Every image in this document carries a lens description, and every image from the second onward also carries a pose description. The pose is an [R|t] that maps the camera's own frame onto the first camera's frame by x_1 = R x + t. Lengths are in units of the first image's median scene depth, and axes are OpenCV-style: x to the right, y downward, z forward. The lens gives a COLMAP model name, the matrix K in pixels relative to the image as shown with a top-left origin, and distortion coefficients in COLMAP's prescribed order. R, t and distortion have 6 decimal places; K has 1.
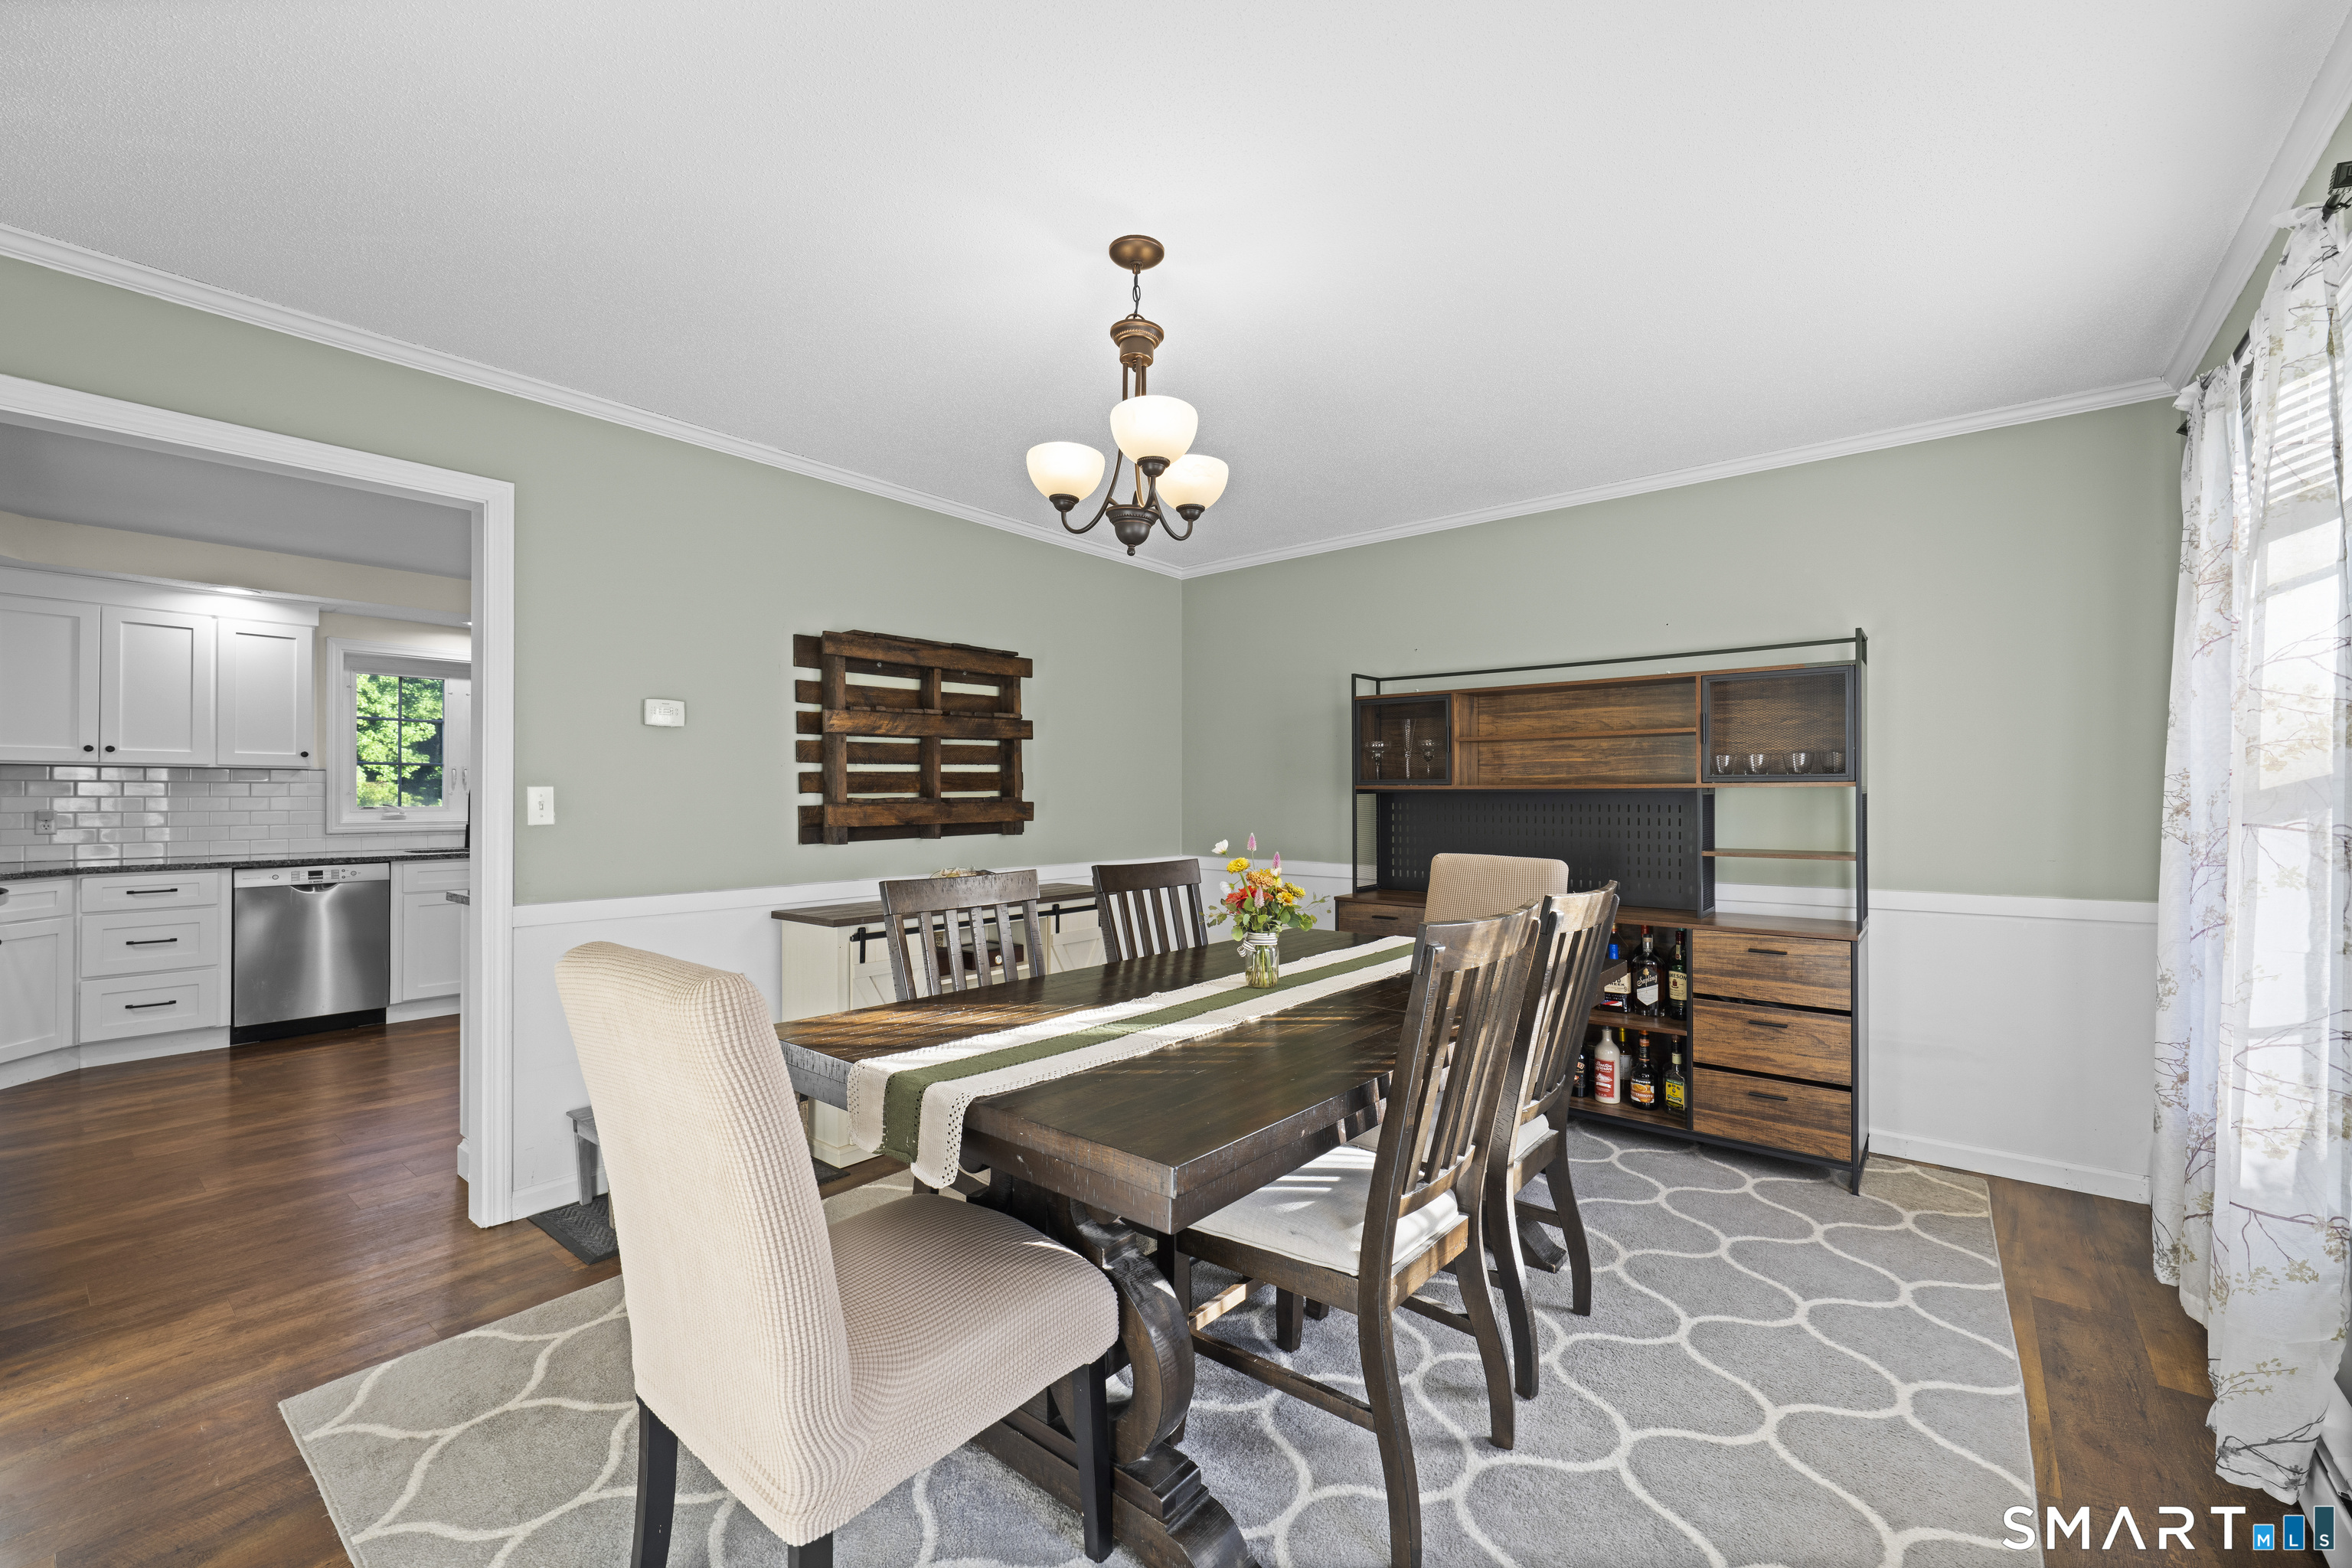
lens RADIAL K [[968.7, 0, 1175.8], [0, 968.7, 791.5], [0, 0, 1]] dist [-0.001663, 0.000082]
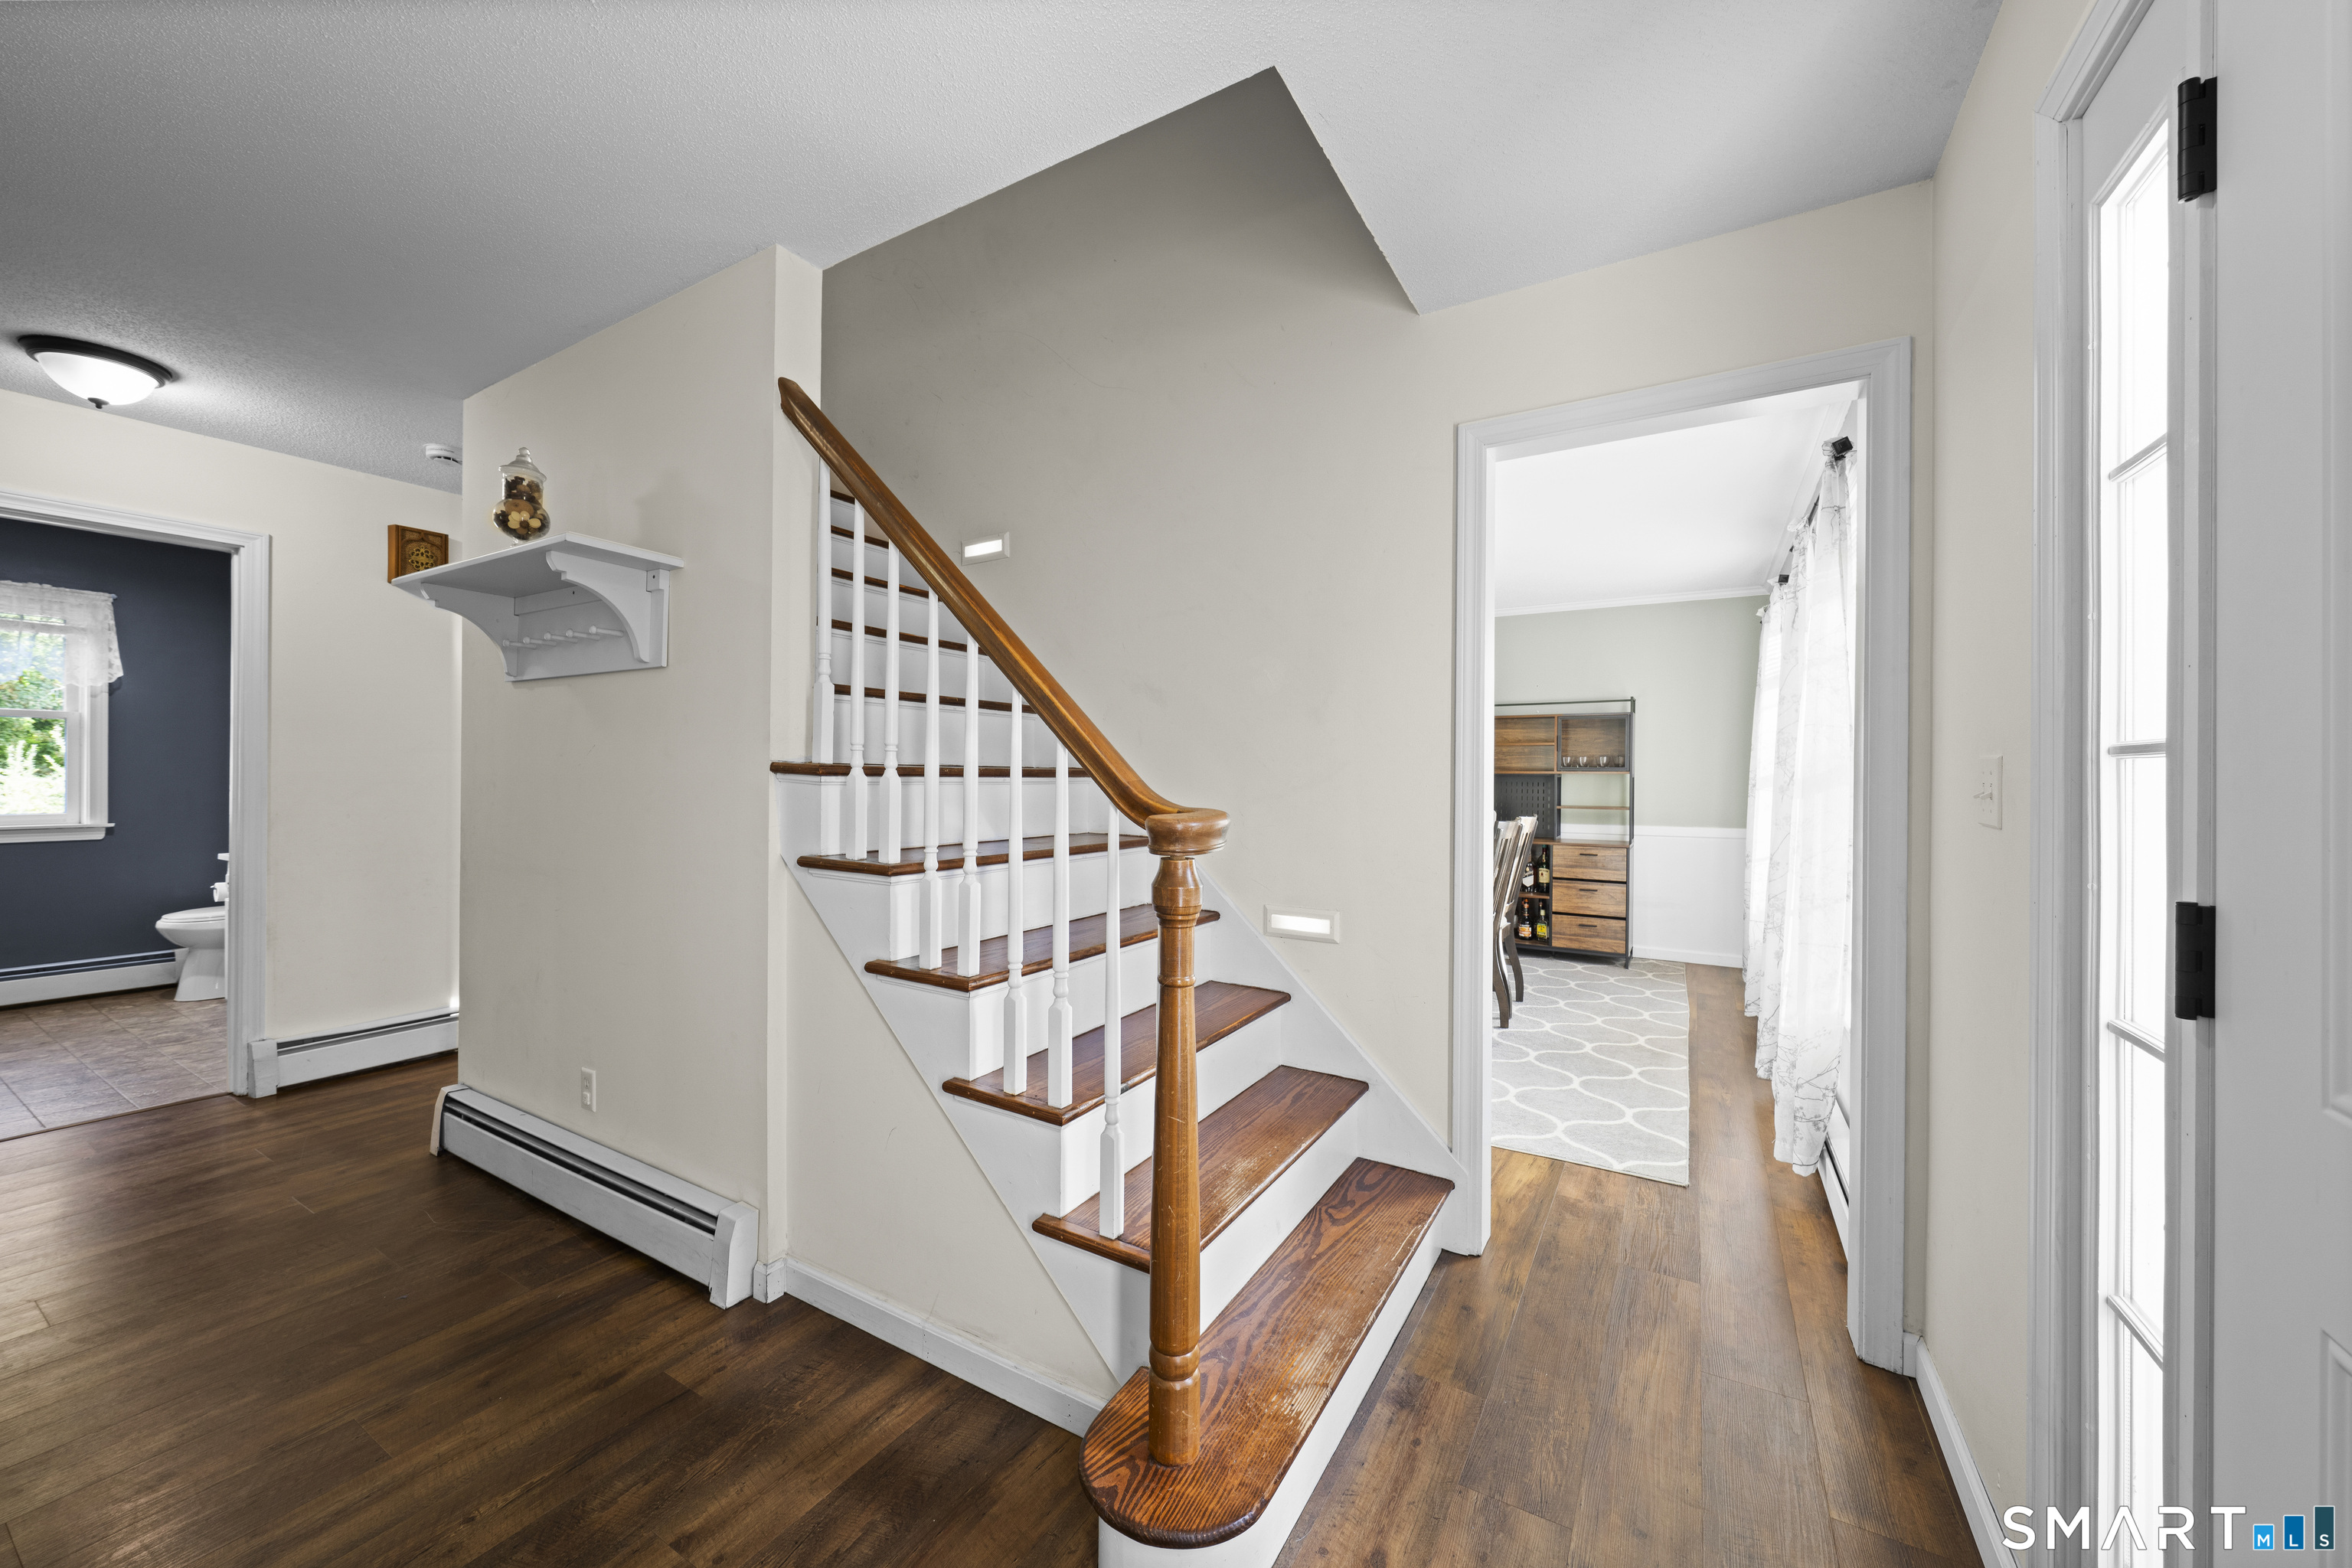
lens RADIAL K [[880.2, 0, 1172.6], [0, 880.2, 770.2], [0, 0, 1]] dist [0.001207, 0.000066]
pose [[0.990023, 0.003464, 0.140860, -0.485964], [-0.005865, 0.999844, 0.016633, -0.036926], [-0.140780, -0.017293, 0.989890, -0.665459]]
